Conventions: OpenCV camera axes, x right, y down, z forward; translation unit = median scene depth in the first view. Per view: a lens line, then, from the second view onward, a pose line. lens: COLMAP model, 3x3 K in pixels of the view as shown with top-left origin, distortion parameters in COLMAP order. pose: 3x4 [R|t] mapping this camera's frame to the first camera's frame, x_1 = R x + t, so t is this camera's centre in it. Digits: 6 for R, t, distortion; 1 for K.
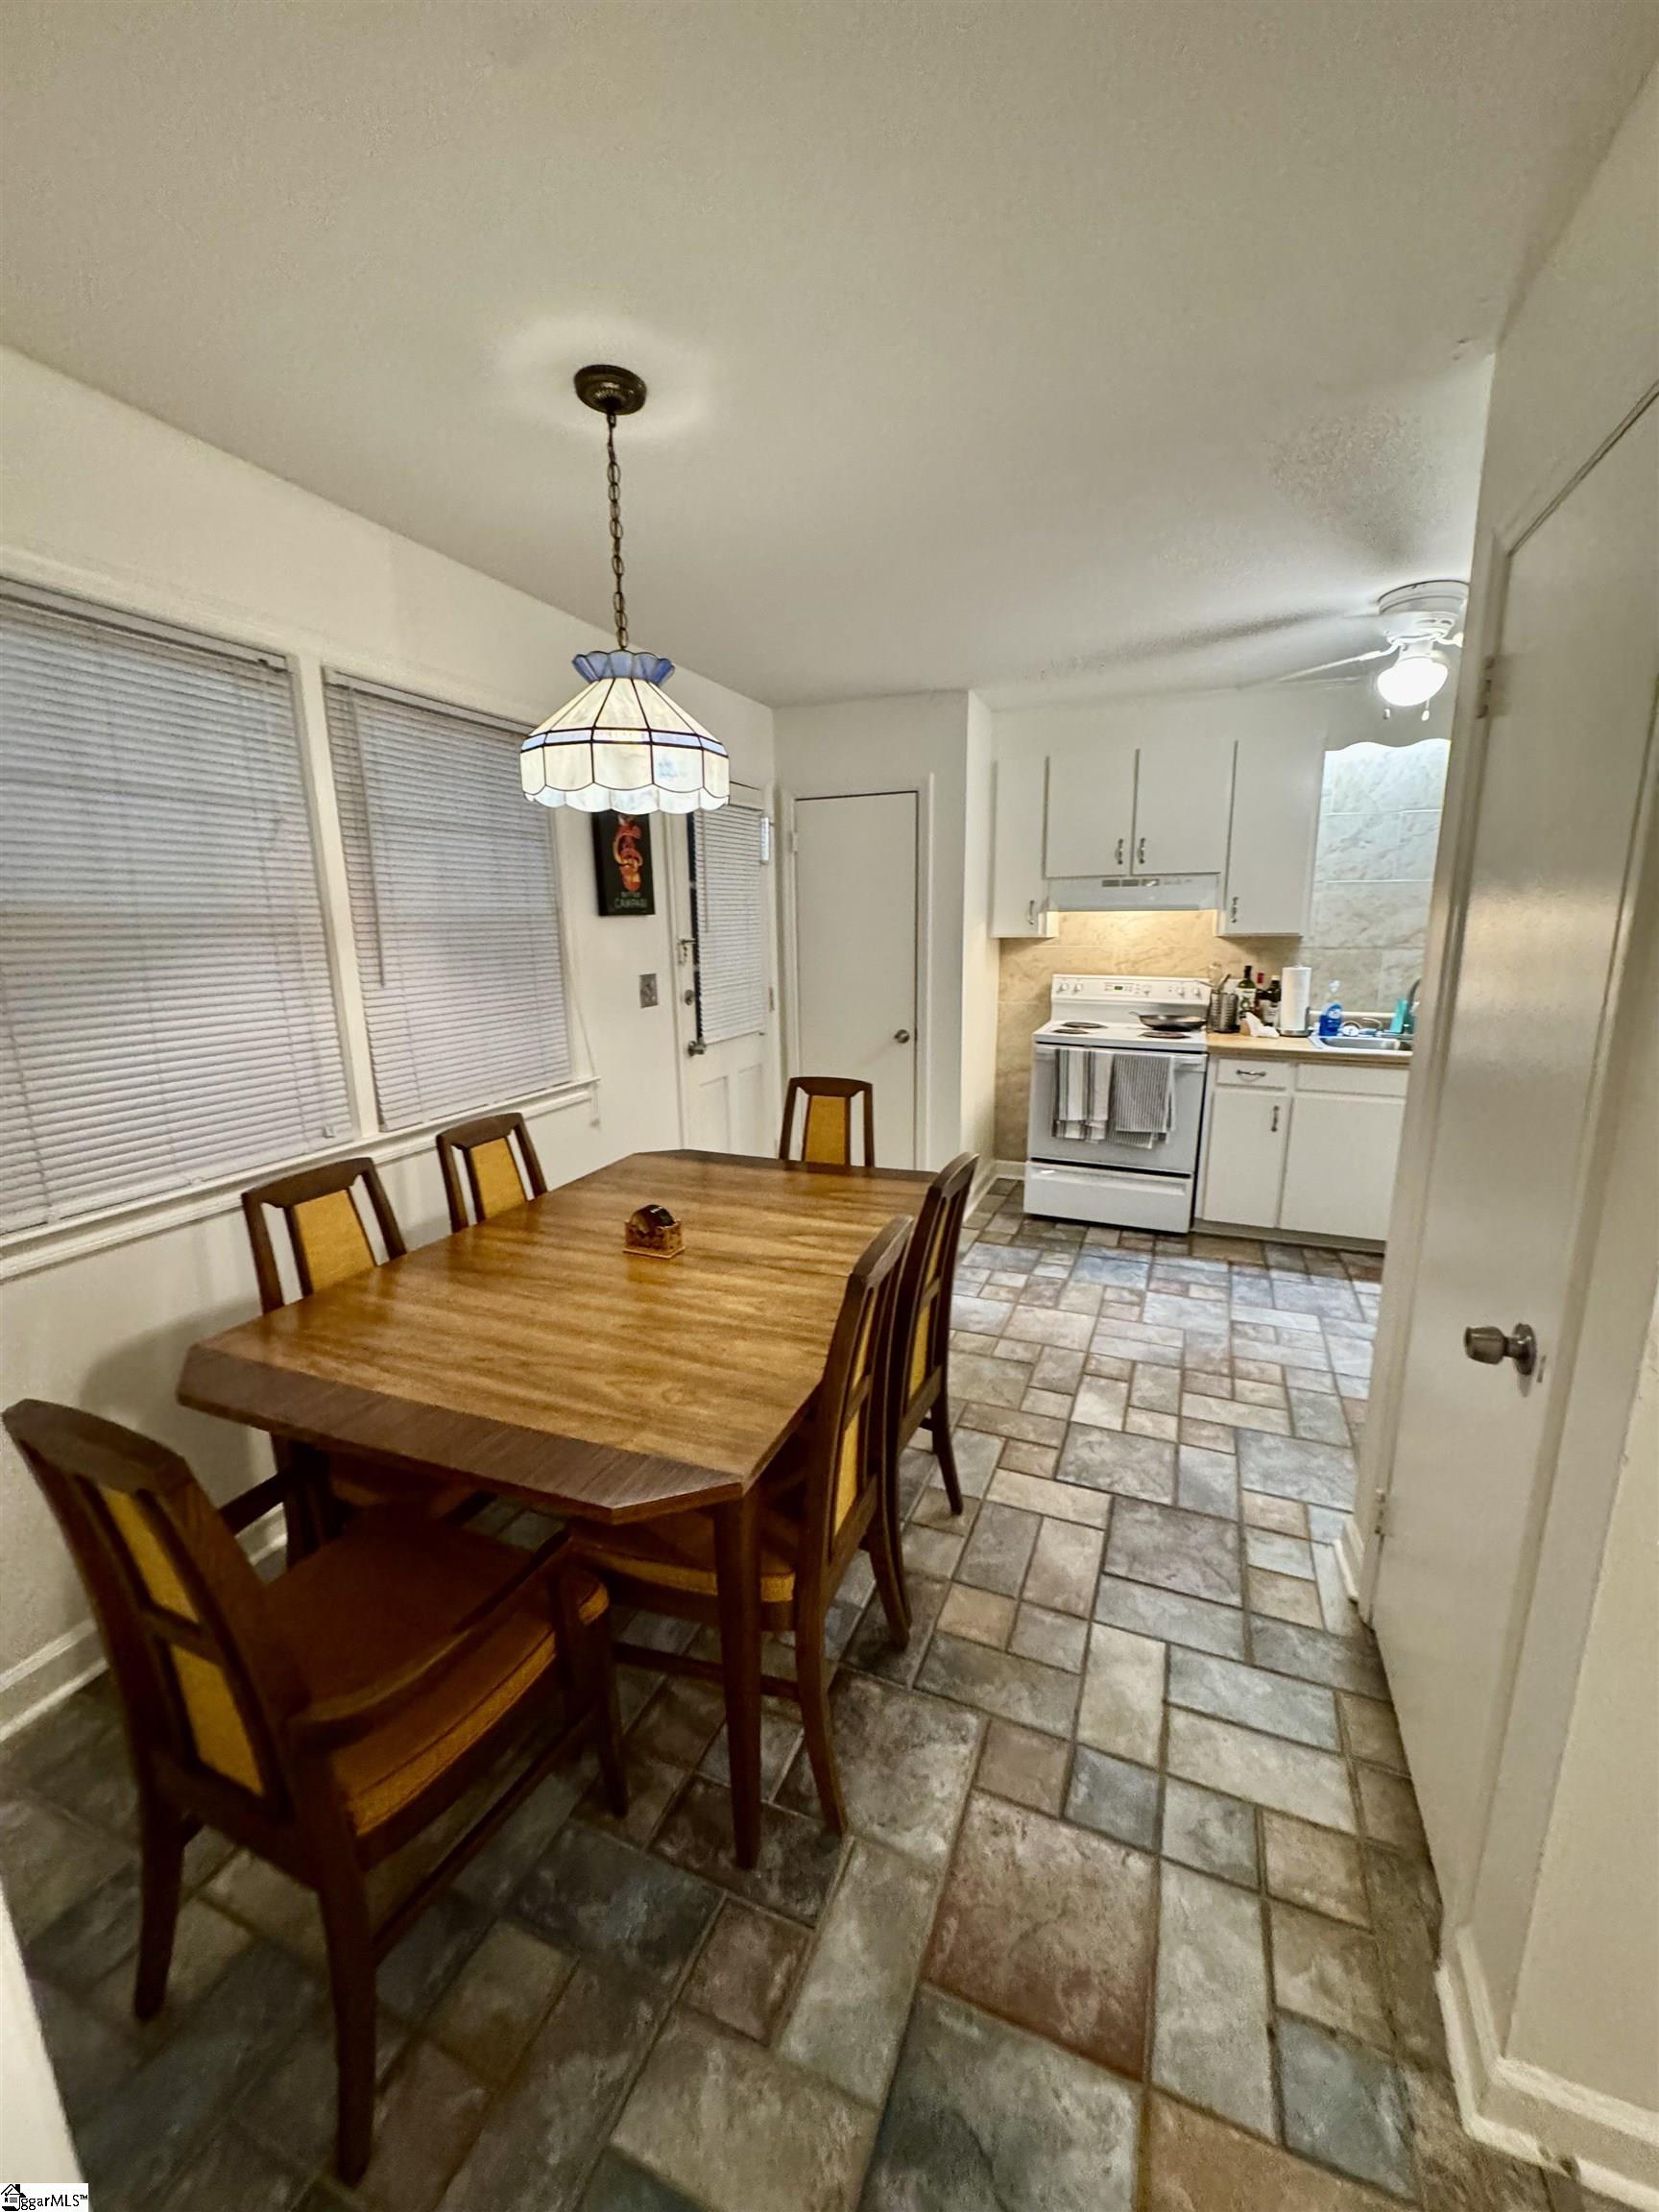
lens RADIAL K [[874.8, 0, 827.0], [0, 874.8, 1107.6], [0, 0, 1]] dist [-0.012170, 0.001622]
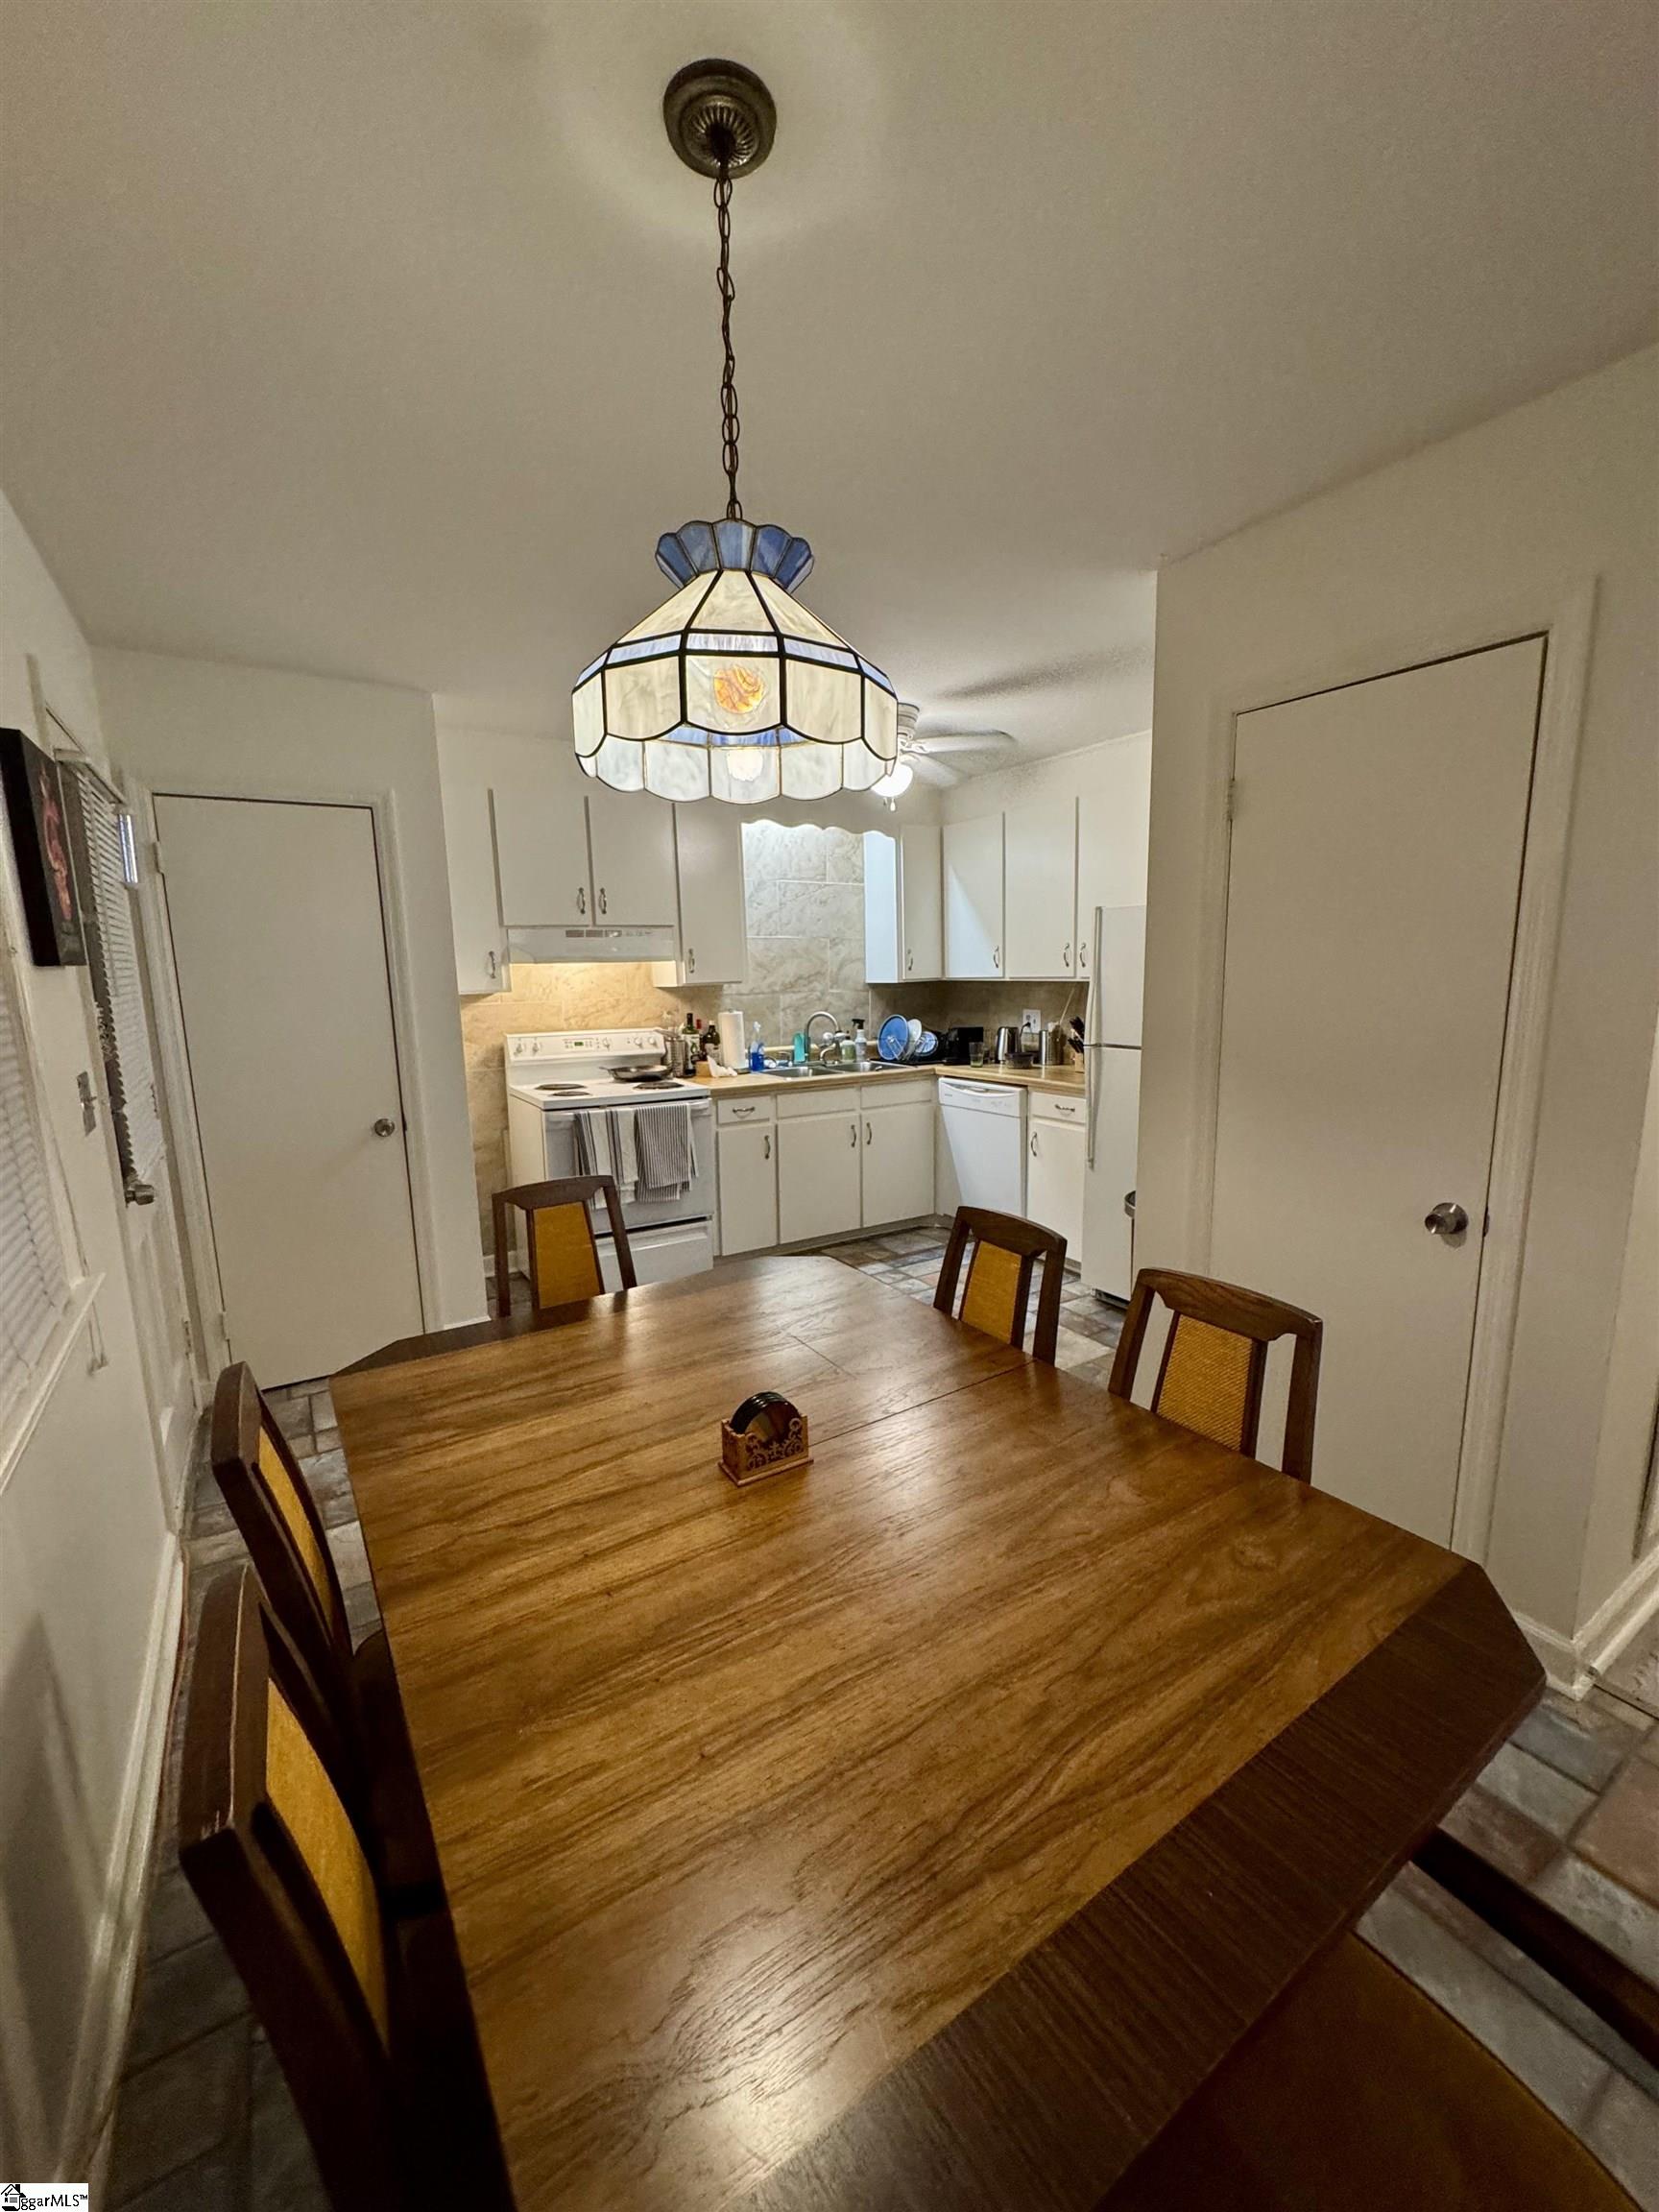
lens RADIAL K [[874.8, 0, 824.6], [0, 874.8, 1111.8], [0, 0, 1]] dist [-0.012170, 0.001622]
pose [[0.572501, -0.134891, 0.808732, -0.391183], [0.194985, 0.980475, 0.025507, -0.052441], [-0.796381, 0.143088, 0.587625, 0.339576]]
